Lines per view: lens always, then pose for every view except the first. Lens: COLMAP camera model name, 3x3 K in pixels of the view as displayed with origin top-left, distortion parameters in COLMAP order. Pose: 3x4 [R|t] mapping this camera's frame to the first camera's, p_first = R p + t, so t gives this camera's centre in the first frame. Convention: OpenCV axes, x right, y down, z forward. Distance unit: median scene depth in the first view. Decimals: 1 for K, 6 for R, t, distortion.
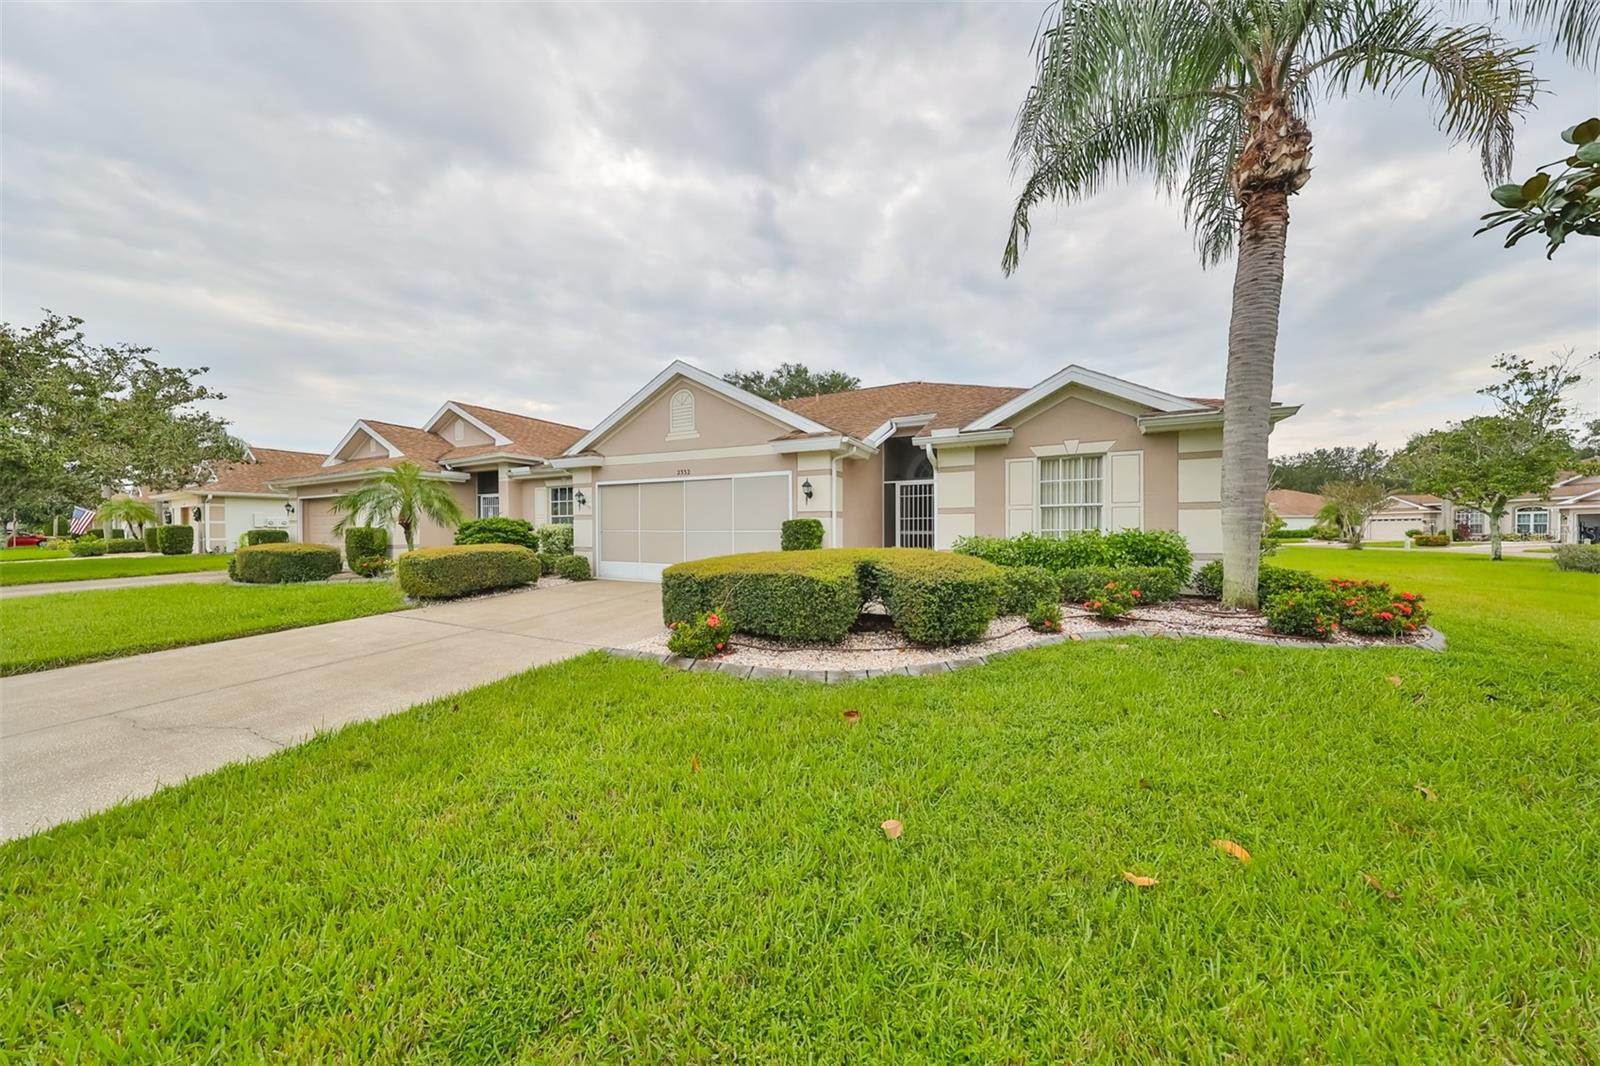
lens RADIAL K [[502.1, 0, 800.1], [0, 502.1, 535.8], [0, 0, 1]] dist [0.000904, -0.000477]
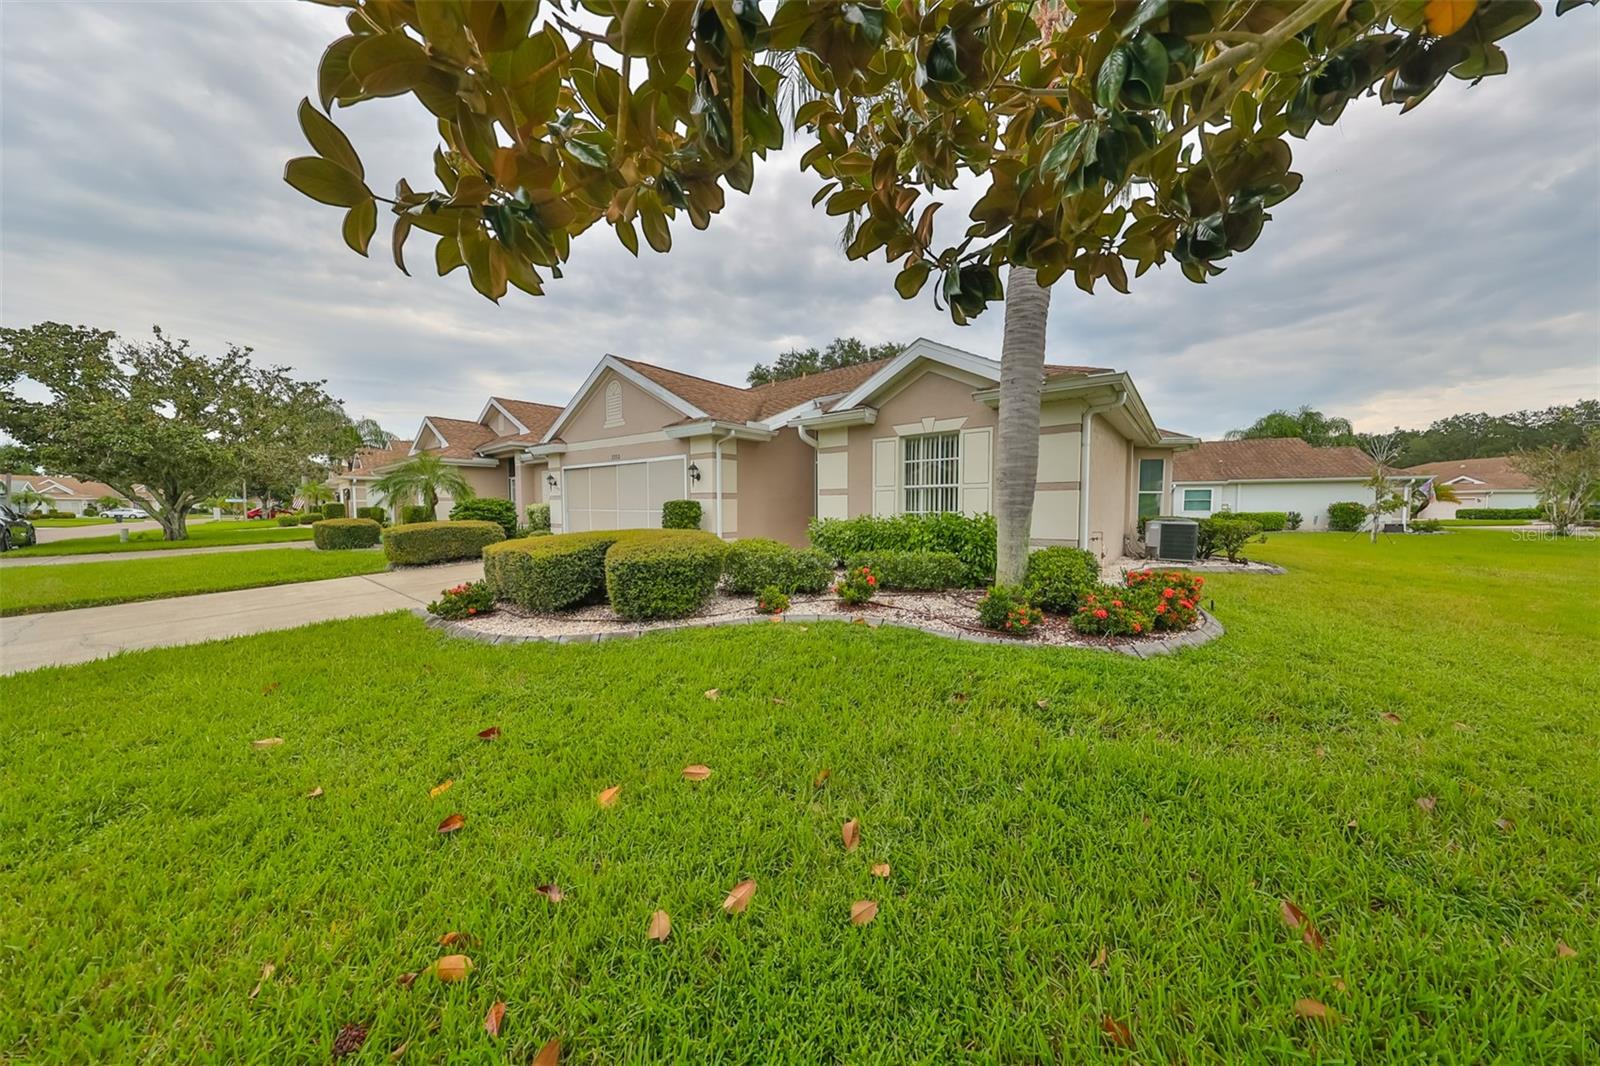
lens RADIAL K [[502.1, 0, 799.6], [0, 502.1, 526.8], [0, 0, 1]] dist [0.000904, -0.000477]
pose [[0.974877, 0.011809, -0.222432, 0.406412], [-0.005207, 0.999529, 0.030246, -0.008868], [0.222685, -0.028328, 0.974479, 0.012087]]
